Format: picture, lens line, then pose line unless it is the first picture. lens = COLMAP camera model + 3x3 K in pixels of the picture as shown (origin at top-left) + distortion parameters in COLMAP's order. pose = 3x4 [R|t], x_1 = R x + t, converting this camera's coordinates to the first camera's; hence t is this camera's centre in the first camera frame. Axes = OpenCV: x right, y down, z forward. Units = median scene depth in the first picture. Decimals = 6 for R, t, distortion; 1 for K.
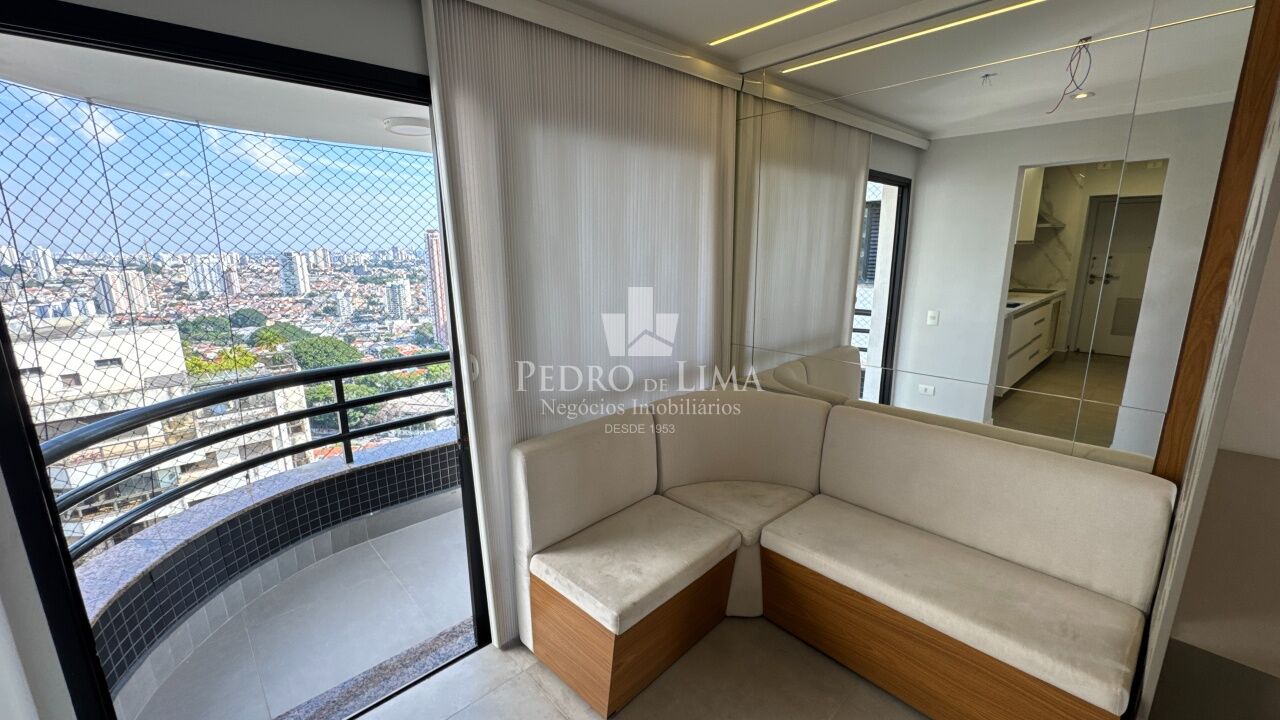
lens RADIAL K [[514.7, 0, 639.4], [0, 514.7, 354.8], [0, 0, 1]] dist [-0.006355, 0.000904]
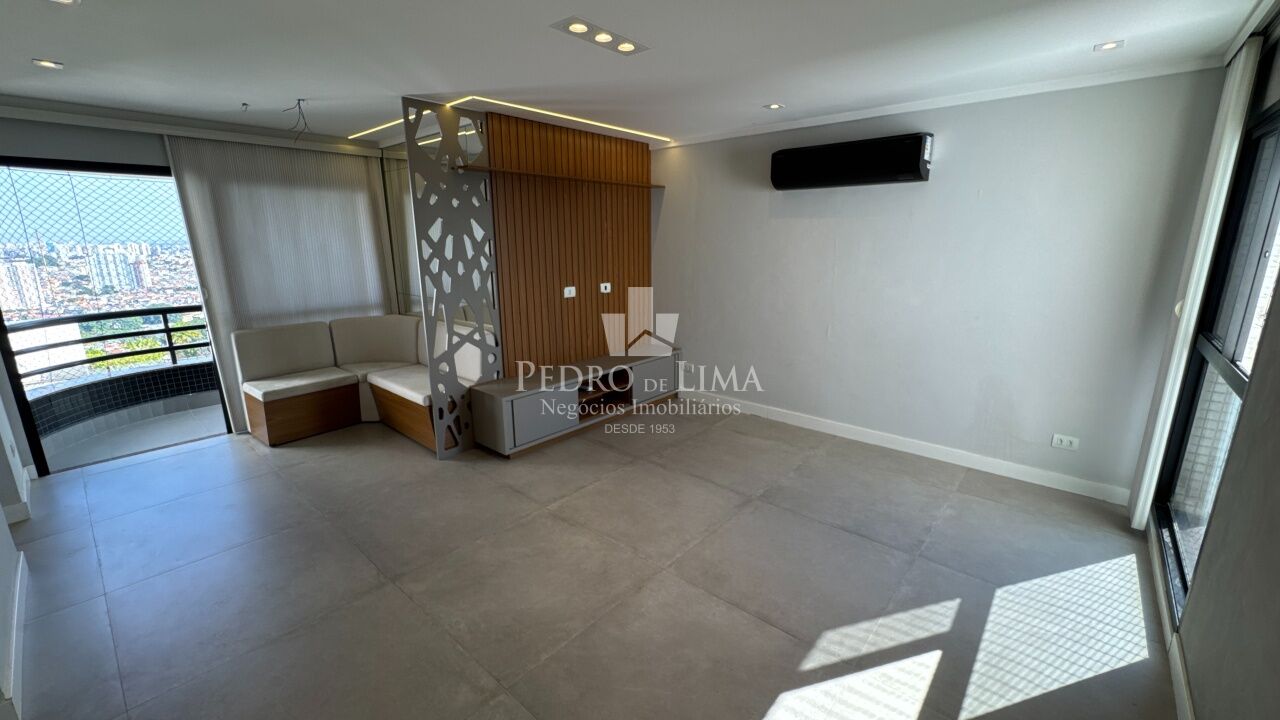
lens RADIAL K [[514.7, 0, 638.1], [0, 514.7, 356.2], [0, 0, 1]] dist [-0.006355, 0.000904]
pose [[0.995290, -0.016997, 0.095443, 0.169189], [0.015288, 0.999710, 0.018606, 0.035962], [-0.095732, -0.017059, 0.995261, -0.177992]]
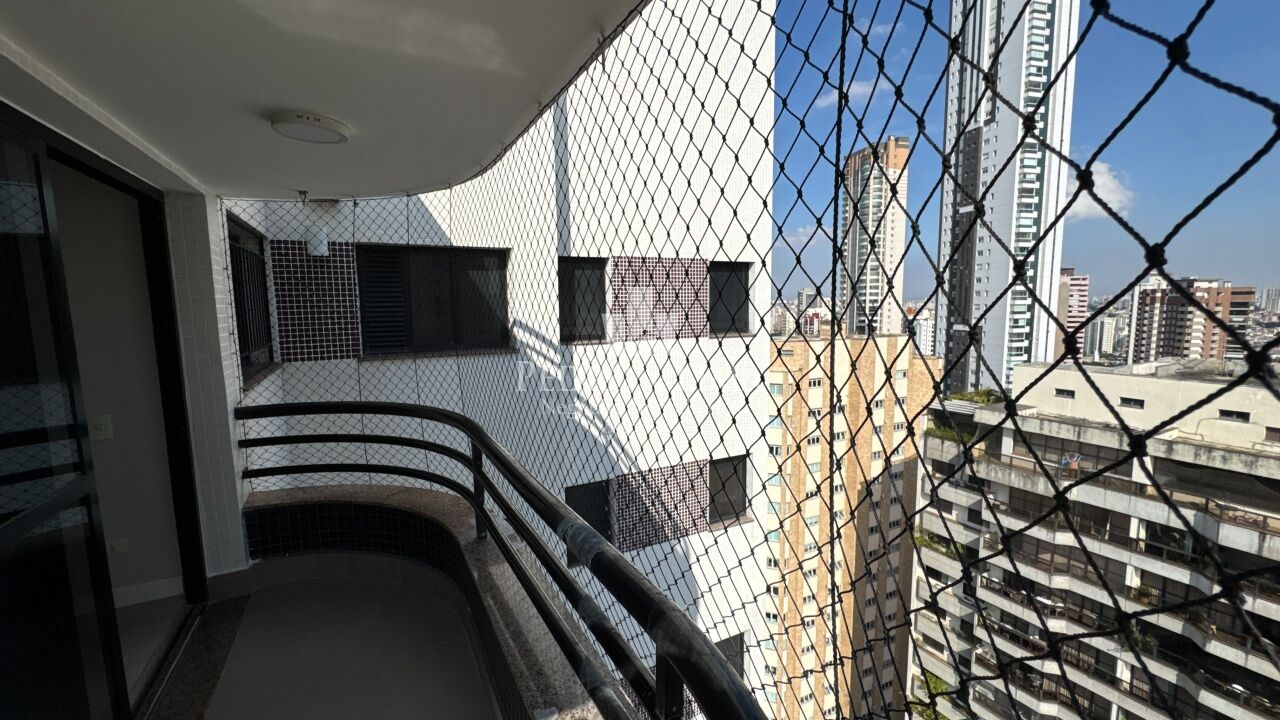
lens RADIAL K [[514.7, 0, 639.6], [0, 514.7, 361.9], [0, 0, 1]] dist [-0.006355, 0.000904]
pose [[-0.263609, 0.123029, -0.956752, 0.012660], [-0.183409, 0.967348, 0.174925, -0.027094], [0.947033, 0.221589, -0.232437, 0.140436]]
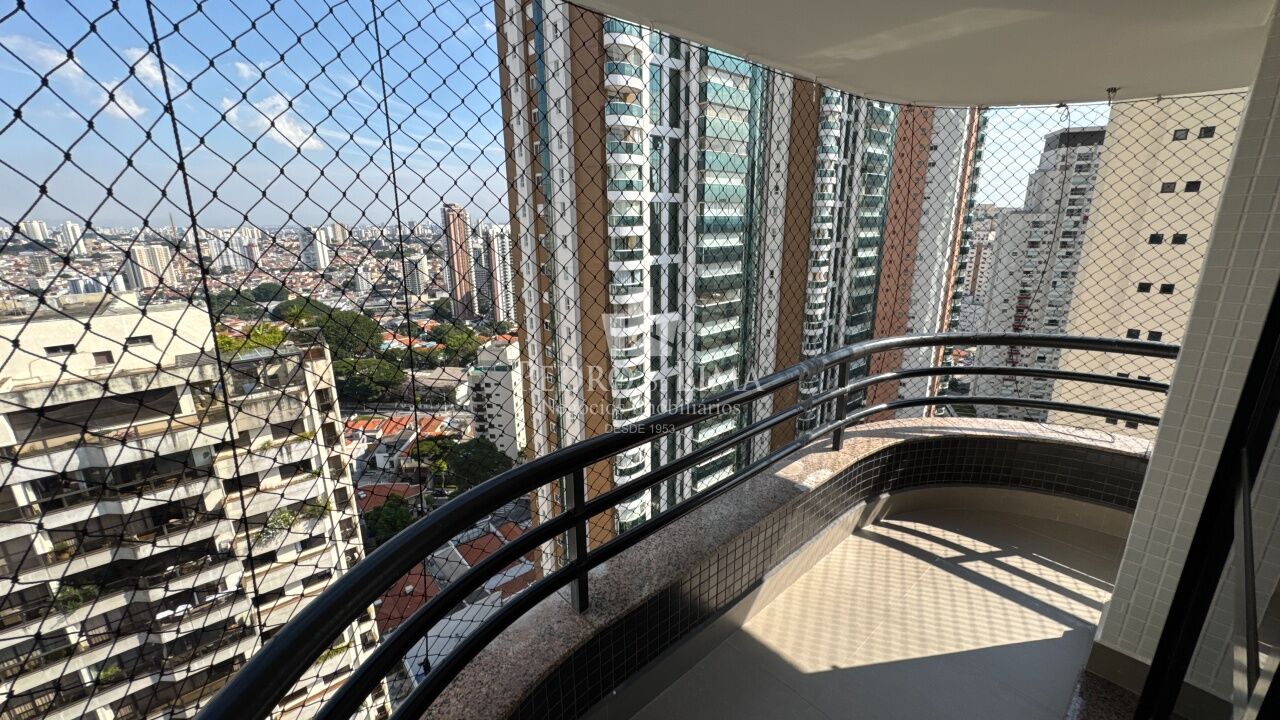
lens RADIAL K [[514.7, 0, 638.9], [0, 514.7, 356.8], [0, 0, 1]] dist [-0.006355, 0.000904]
pose [[0.999516, 0.007026, -0.030292, -0.050817], [-0.005472, 0.998679, 0.051088, -0.009019], [0.030611, -0.050897, 0.998235, 0.048550]]
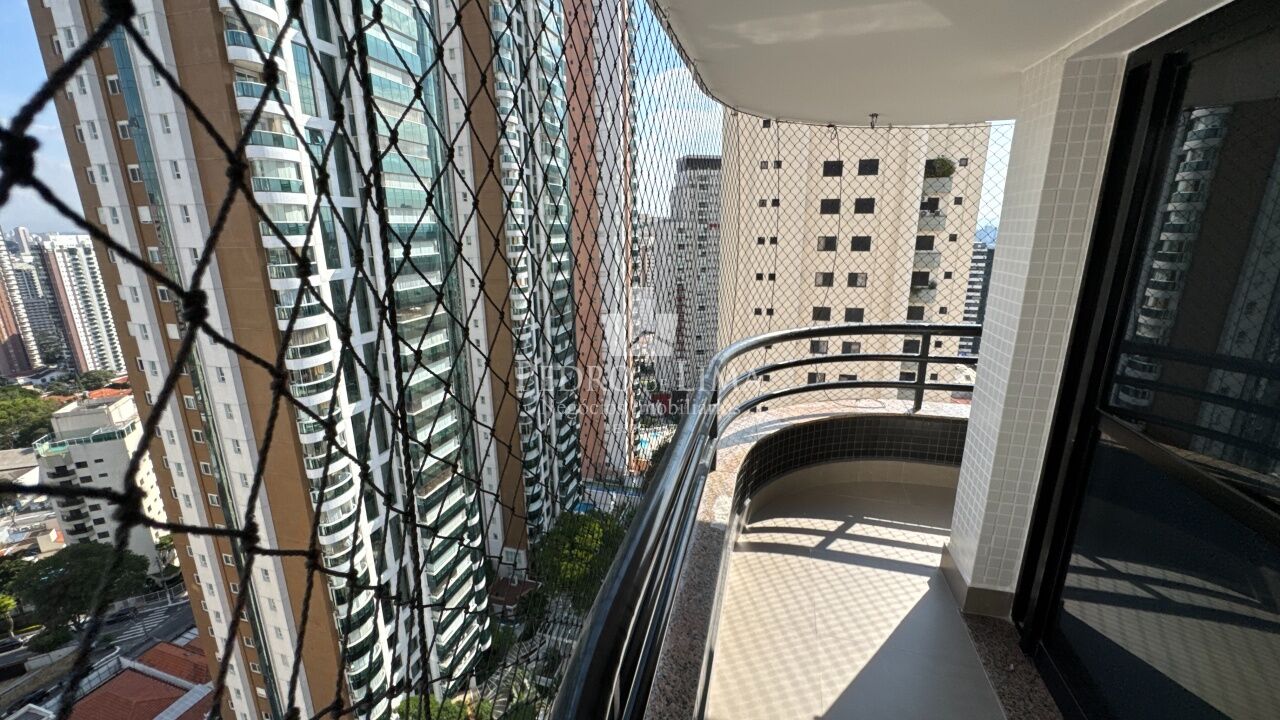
lens RADIAL K [[514.7, 0, 643.6], [0, 514.7, 358.0], [0, 0, 1]] dist [-0.006355, 0.000904]
pose [[0.854190, -0.129026, 0.503698, -0.069273], [0.108798, 0.991631, 0.069510, -0.013816], [-0.508451, -0.004574, 0.861079, 0.072493]]
